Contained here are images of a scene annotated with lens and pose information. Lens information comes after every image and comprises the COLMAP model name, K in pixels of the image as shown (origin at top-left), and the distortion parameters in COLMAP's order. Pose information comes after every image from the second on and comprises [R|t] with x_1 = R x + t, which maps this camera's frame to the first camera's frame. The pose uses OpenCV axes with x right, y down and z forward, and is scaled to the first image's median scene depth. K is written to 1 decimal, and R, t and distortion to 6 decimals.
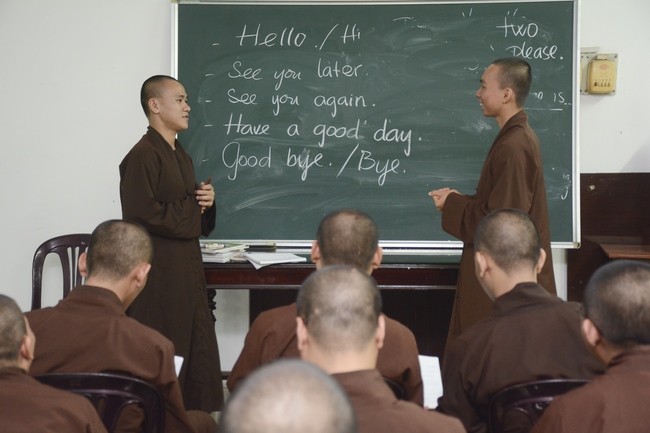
lens RADIAL K [[1285.0, 0, 323.9], [0, 1285.0, 218.3], [0, 0, 1]] dist [0.554213, 0.000000]
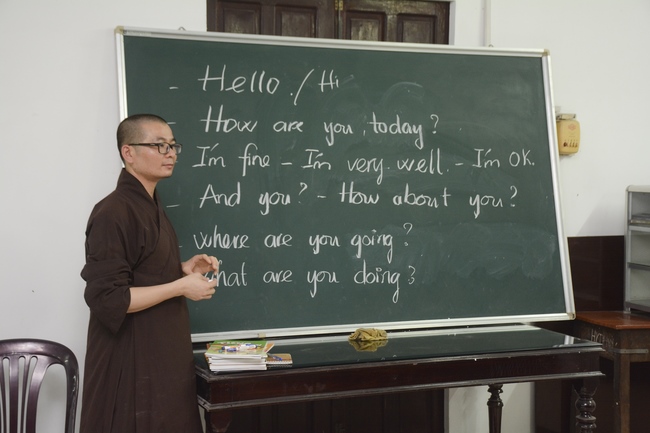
lens RADIAL K [[1069.7, 0, 328.2], [0, 1069.7, 220.2], [0, 0, 1]] dist [0.335648, 0.000000]
pose [[0.903577, -0.019760, 0.427970, -0.285841], [0.031854, 0.999269, -0.021117, -0.035892], [-0.427240, 0.032713, 0.903546, 0.366965]]
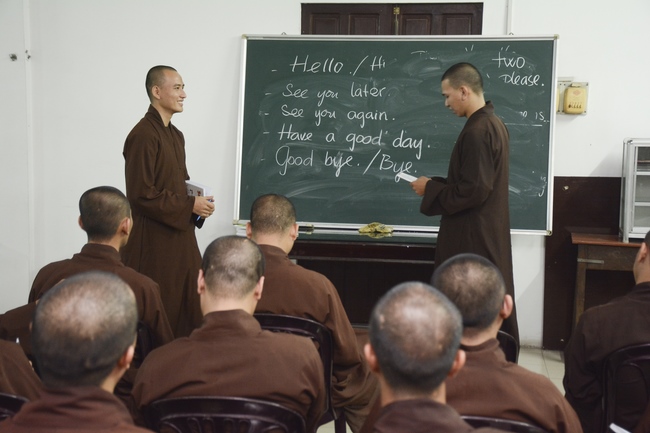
lens RADIAL K [[1069.7, 0, 328.6], [0, 1069.7, 215.8], [0, 0, 1]] dist [0.335648, 0.000000]
pose [[0.993282, 0.027441, -0.112420, 0.096858], [-0.026637, 0.999608, 0.008643, 0.000536], [0.112613, -0.005591, 0.993623, -0.062870]]
